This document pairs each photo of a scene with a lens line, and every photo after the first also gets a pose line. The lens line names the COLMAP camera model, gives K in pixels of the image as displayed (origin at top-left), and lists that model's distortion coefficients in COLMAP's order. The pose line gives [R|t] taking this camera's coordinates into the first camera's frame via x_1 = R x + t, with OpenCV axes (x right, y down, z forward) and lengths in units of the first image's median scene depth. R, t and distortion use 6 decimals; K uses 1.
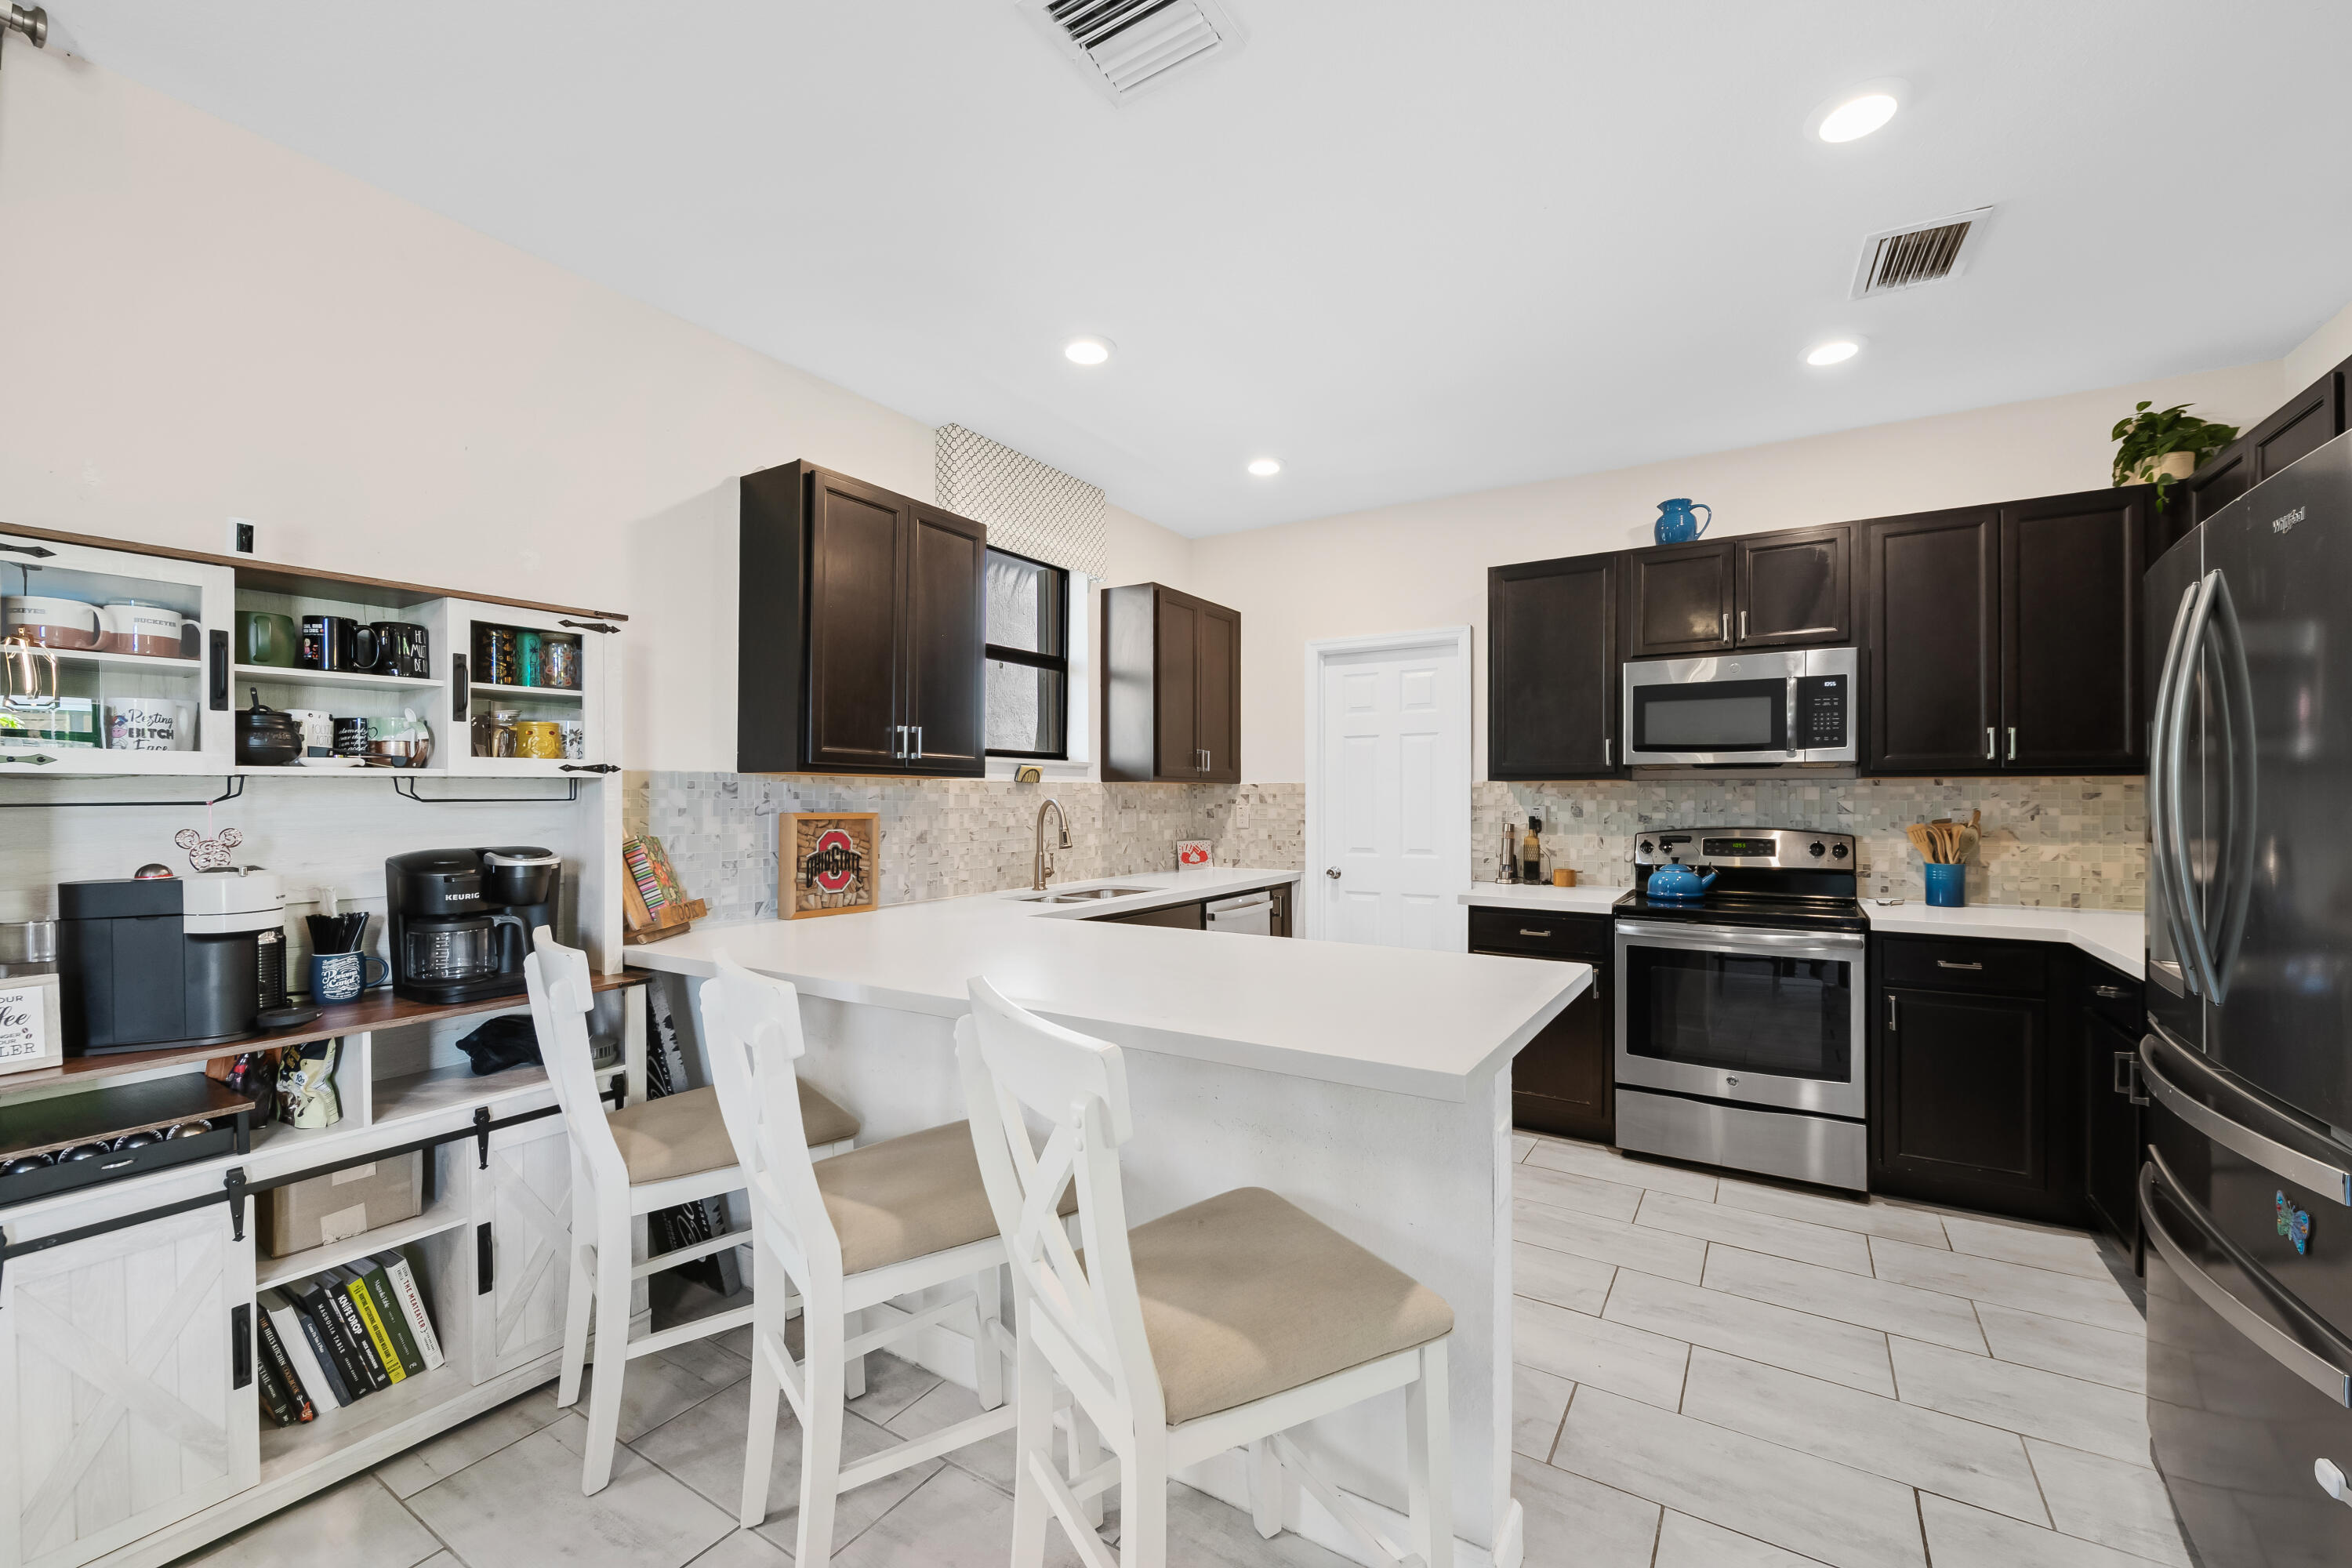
lens RADIAL K [[944.8, 0, 1194.5], [0, 944.8, 798.7], [0, 0, 1]] dist [0.001582, 0.000201]
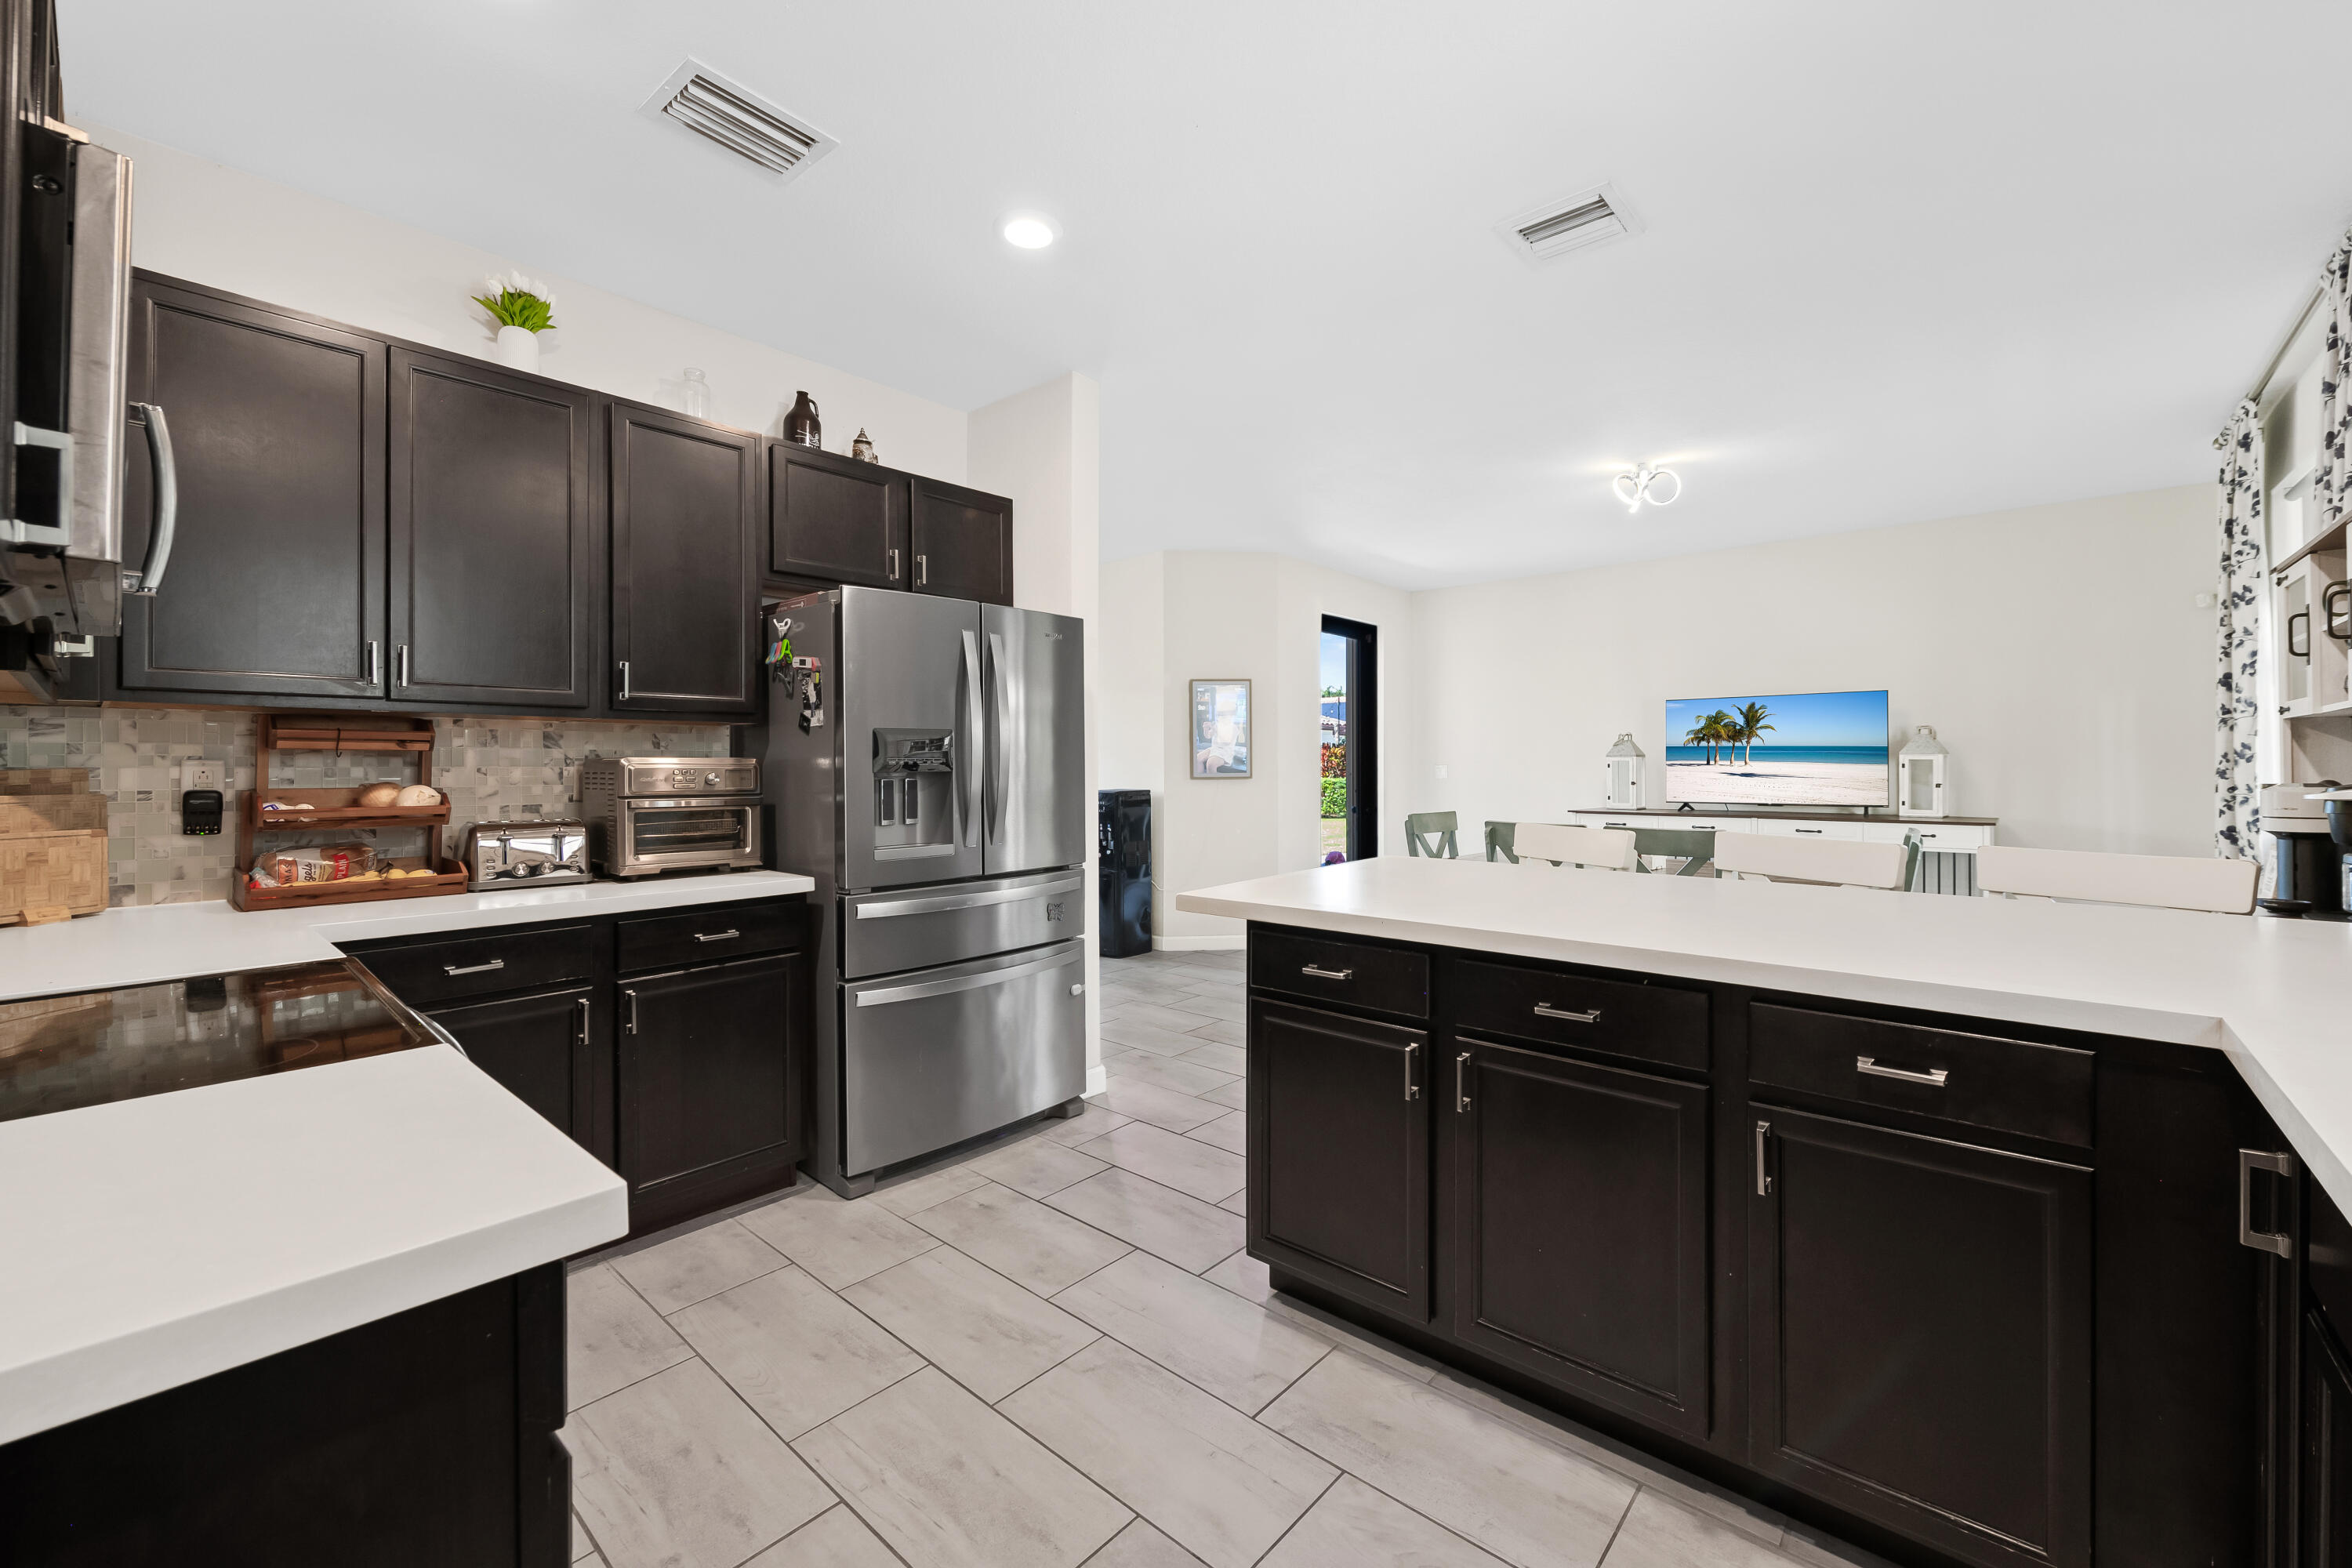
lens RADIAL K [[943.9, 0, 1186.7], [0, 943.9, 781.3], [0, 0, 1]] dist [-0.002484, -0.000971]
pose [[-0.987036, -0.000851, 0.160498, 0.133517], [0.001795, 0.999865, 0.016336, 0.015965], [-0.160490, 0.016412, -0.986901, 1.144221]]
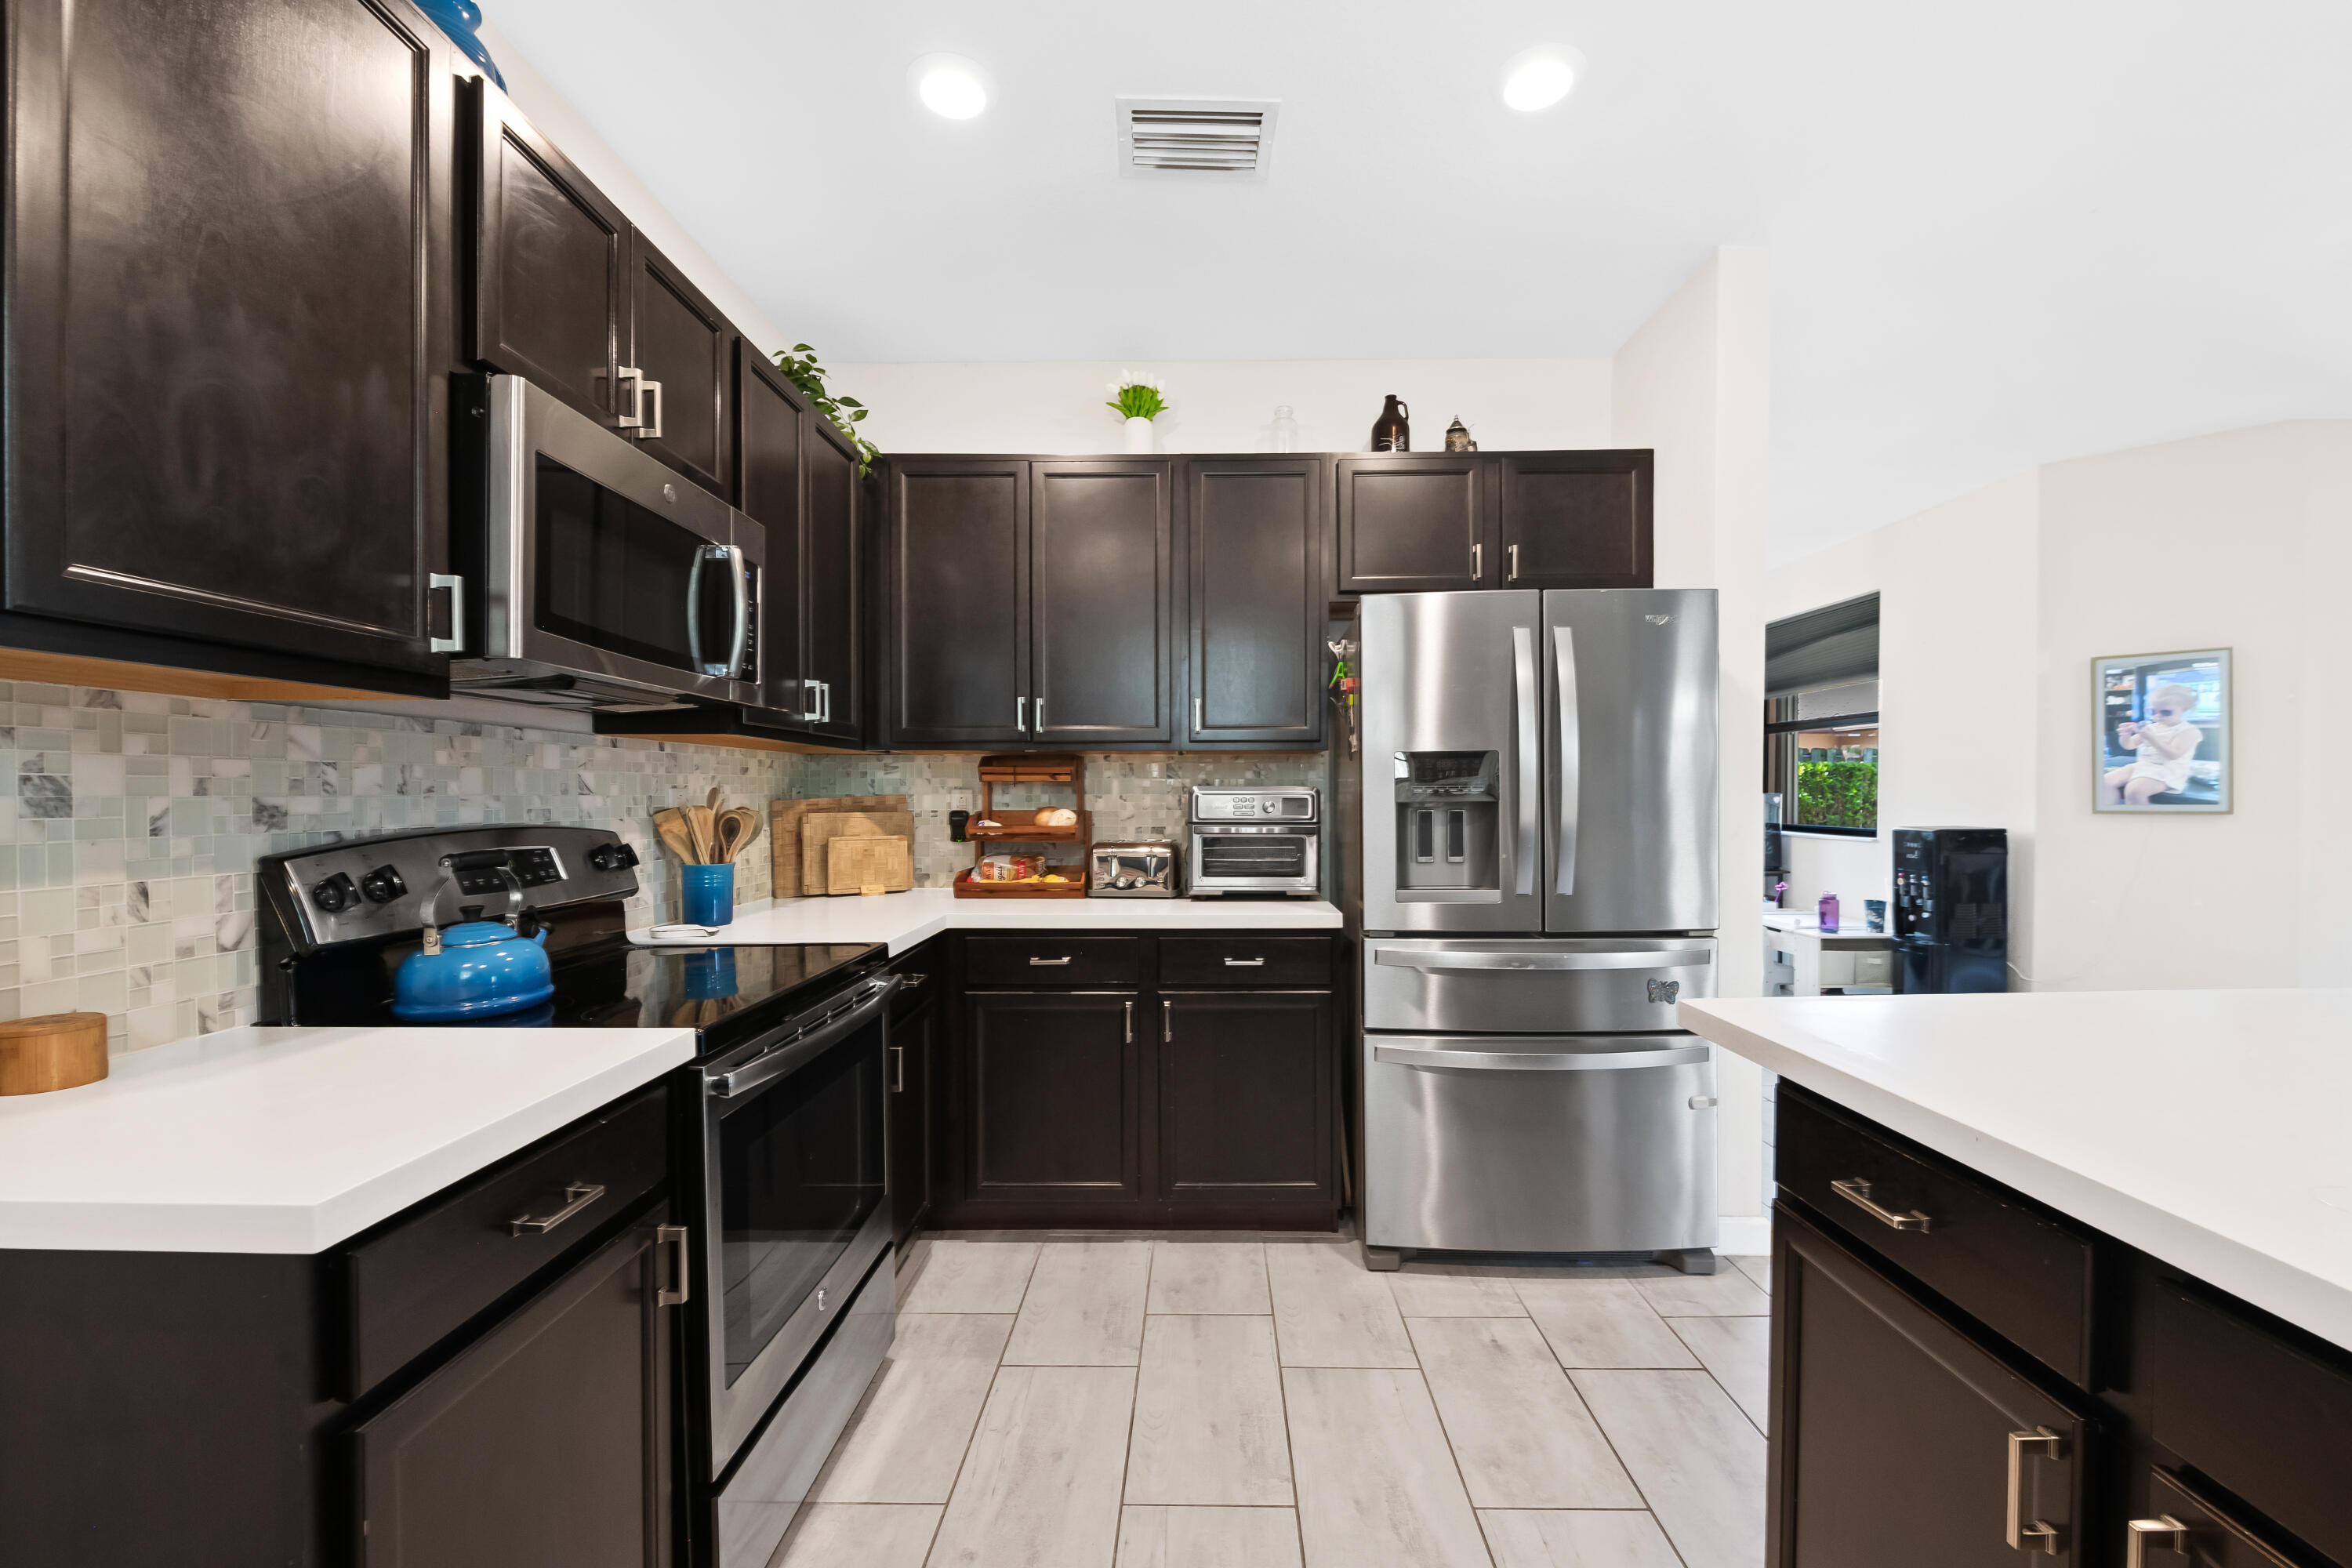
lens RADIAL K [[938.3, 0, 1178.0], [0, 938.3, 813.5], [0, 0, 1]] dist [-0.001816, -0.000418]
pose [[-0.511650, -0.018574, 0.858993, 0.017823], [0.001274, 0.999749, 0.022377, 0.014184], [-0.859193, 0.012543, -0.511498, 0.926871]]
